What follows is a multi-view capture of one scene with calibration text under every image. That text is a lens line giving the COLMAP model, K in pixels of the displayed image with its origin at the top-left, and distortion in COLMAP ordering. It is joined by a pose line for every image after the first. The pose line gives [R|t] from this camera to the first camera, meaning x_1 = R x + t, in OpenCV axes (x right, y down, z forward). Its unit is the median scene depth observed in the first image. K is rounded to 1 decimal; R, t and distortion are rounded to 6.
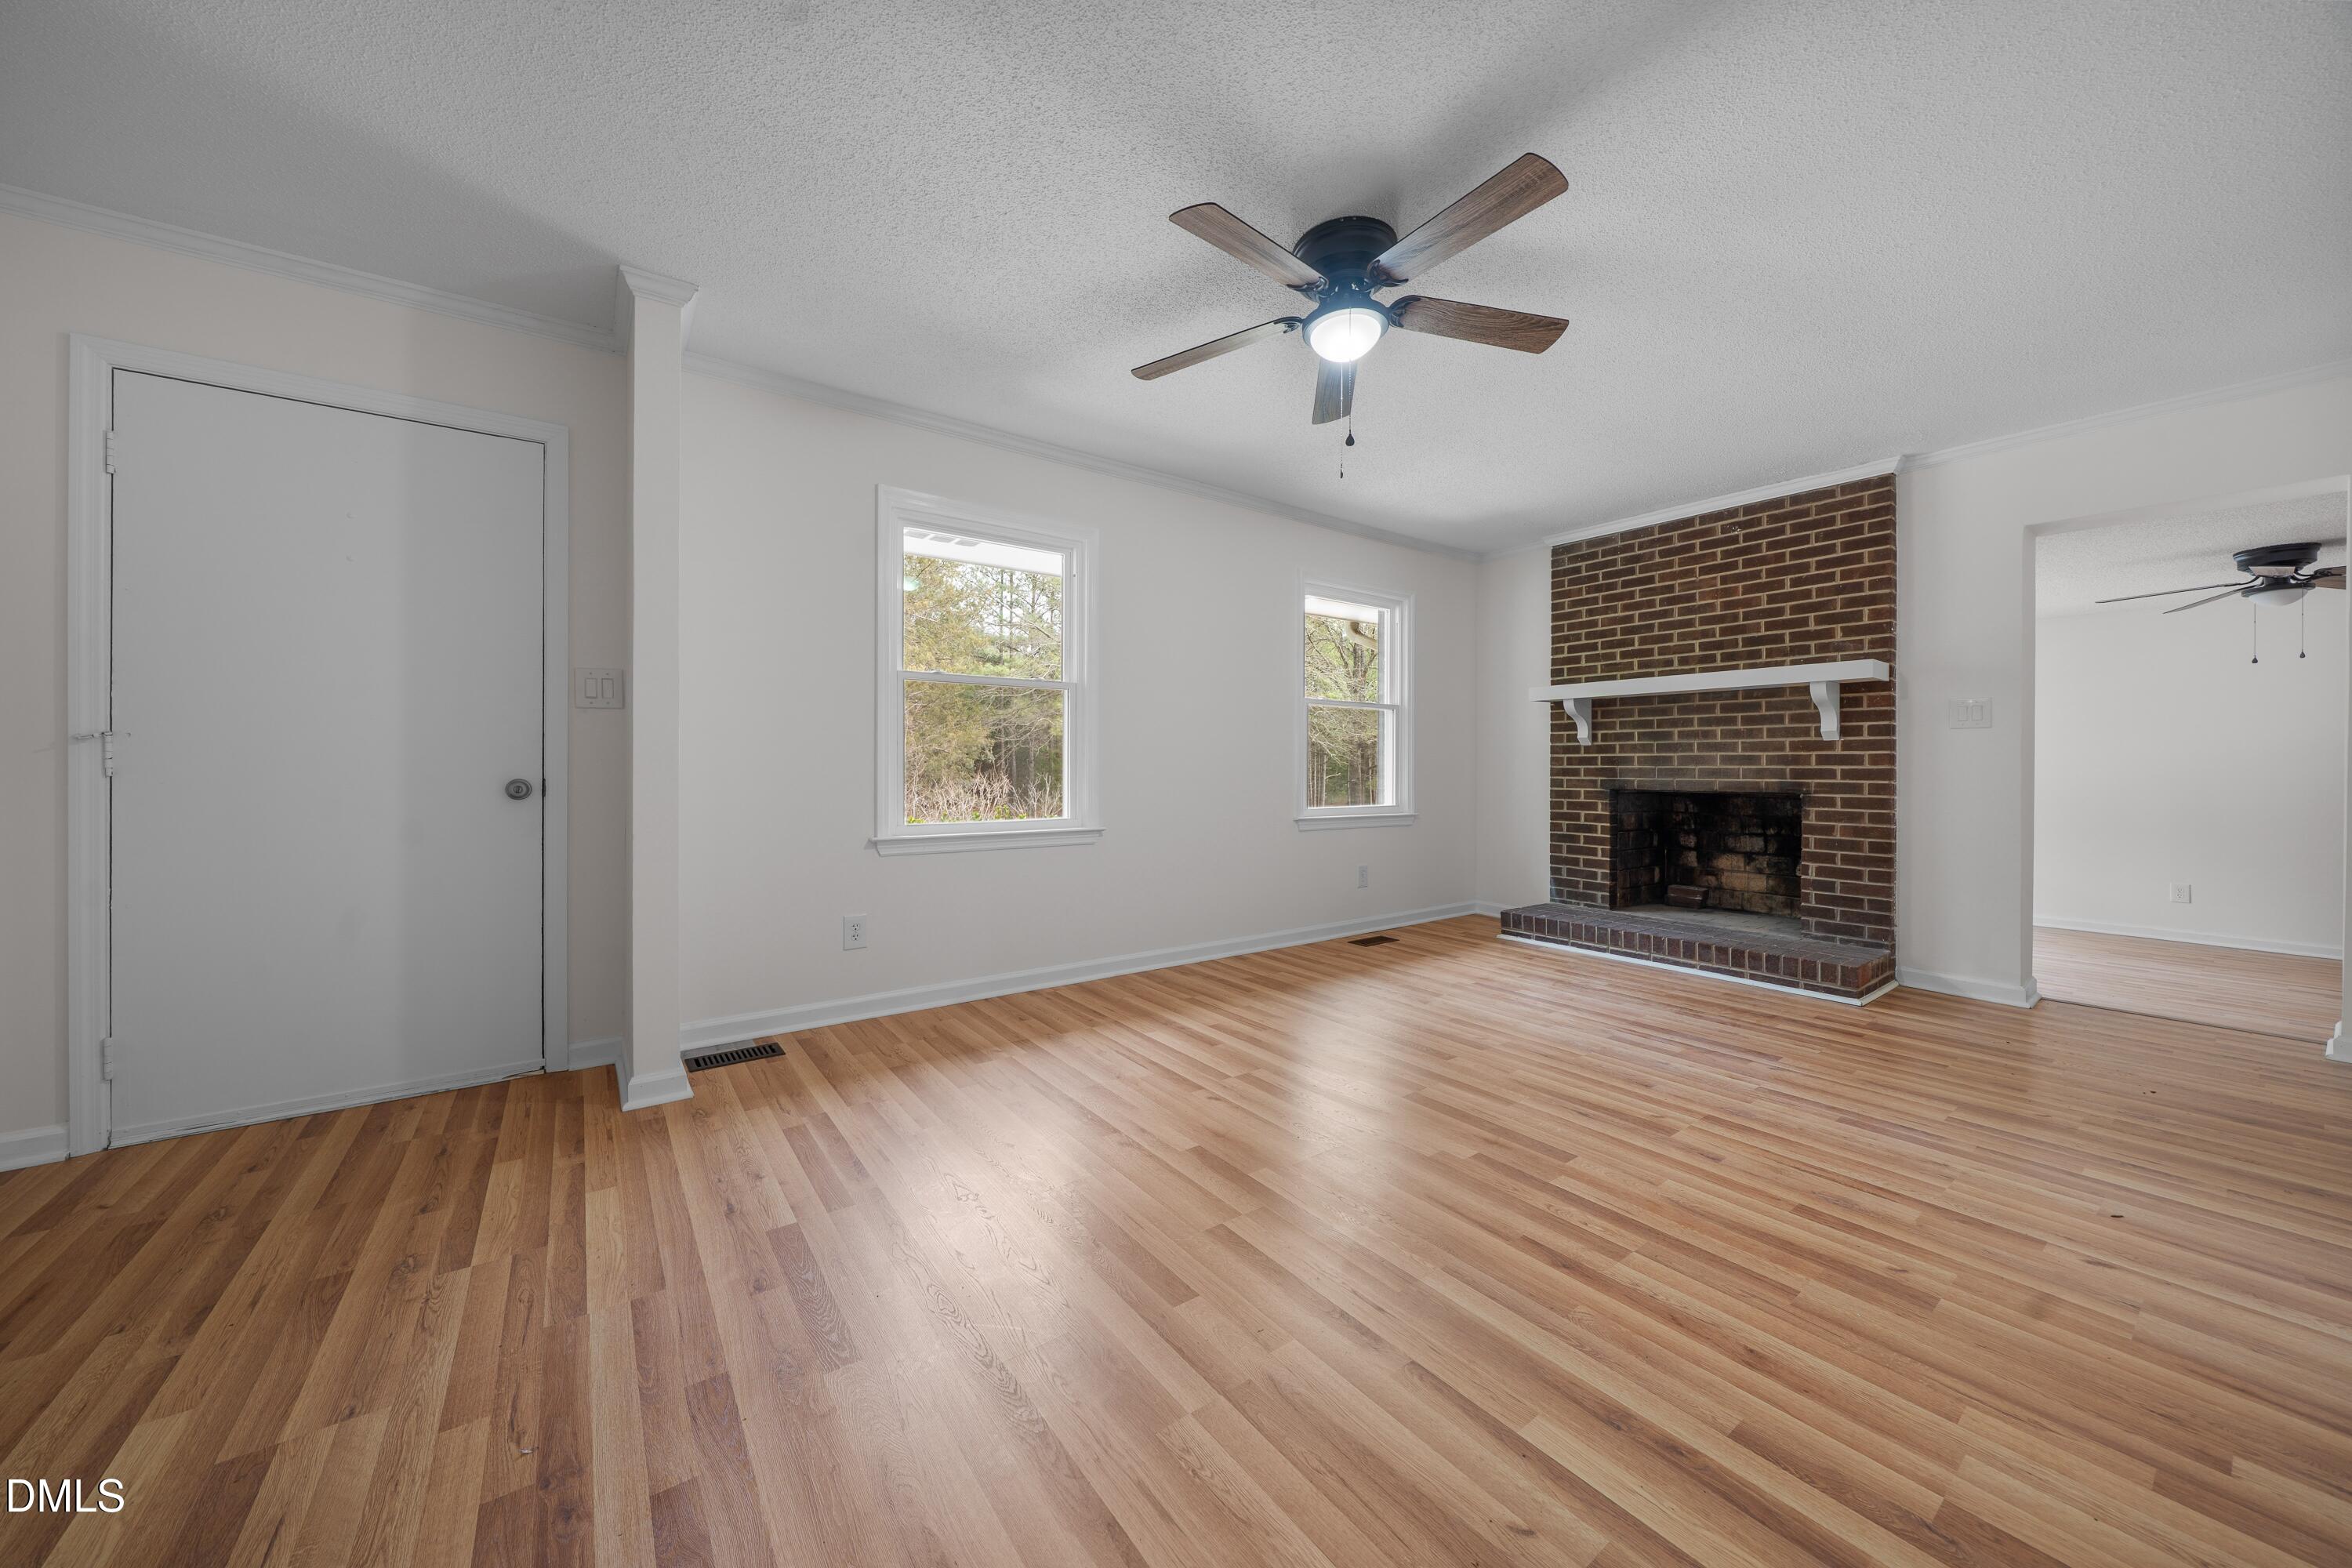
lens RADIAL K [[825.1, 0, 1173.7], [0, 825.1, 768.0], [0, 0, 1]] dist [-0.005438, -0.000104]
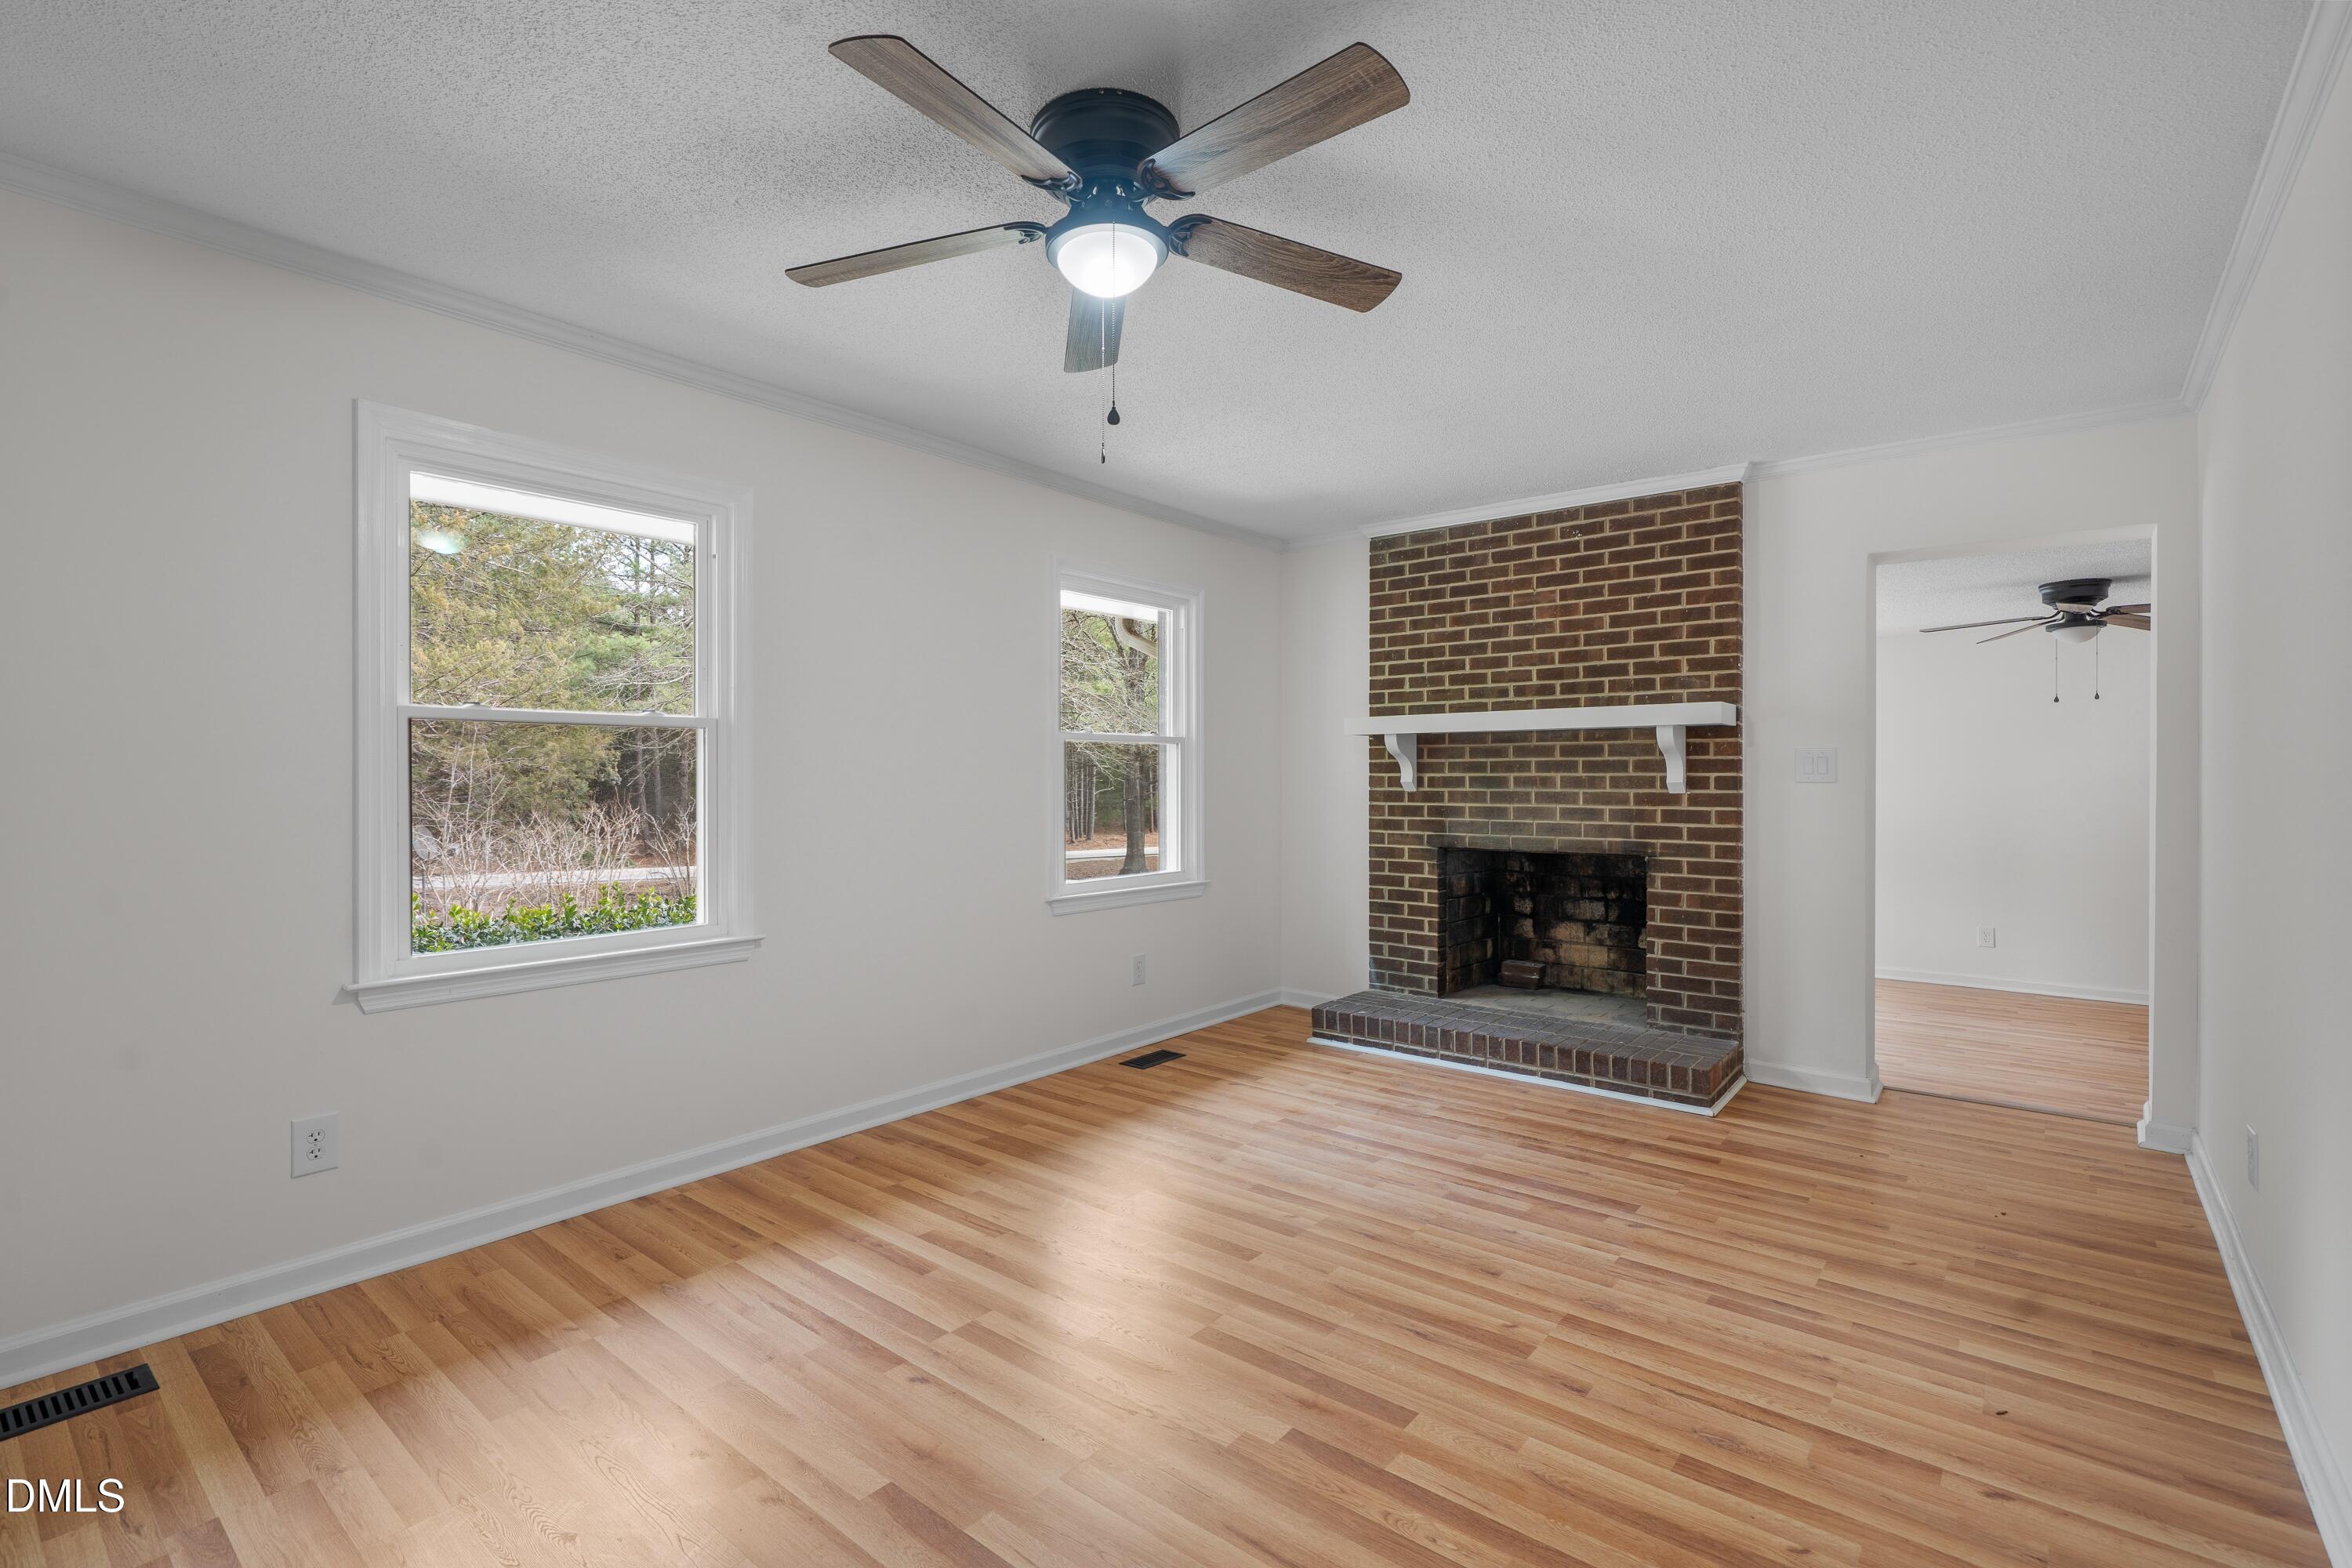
lens RADIAL K [[1066.1, 0, 1176.0], [0, 1066.1, 784.0], [0, 0, 1]] dist [0.002270, -0.000168]
pose [[0.967043, -0.005583, 0.254554, 0.029347], [0.003416, 0.999954, 0.008954, -0.081218], [-0.254592, -0.007790, 0.967017, 0.100629]]
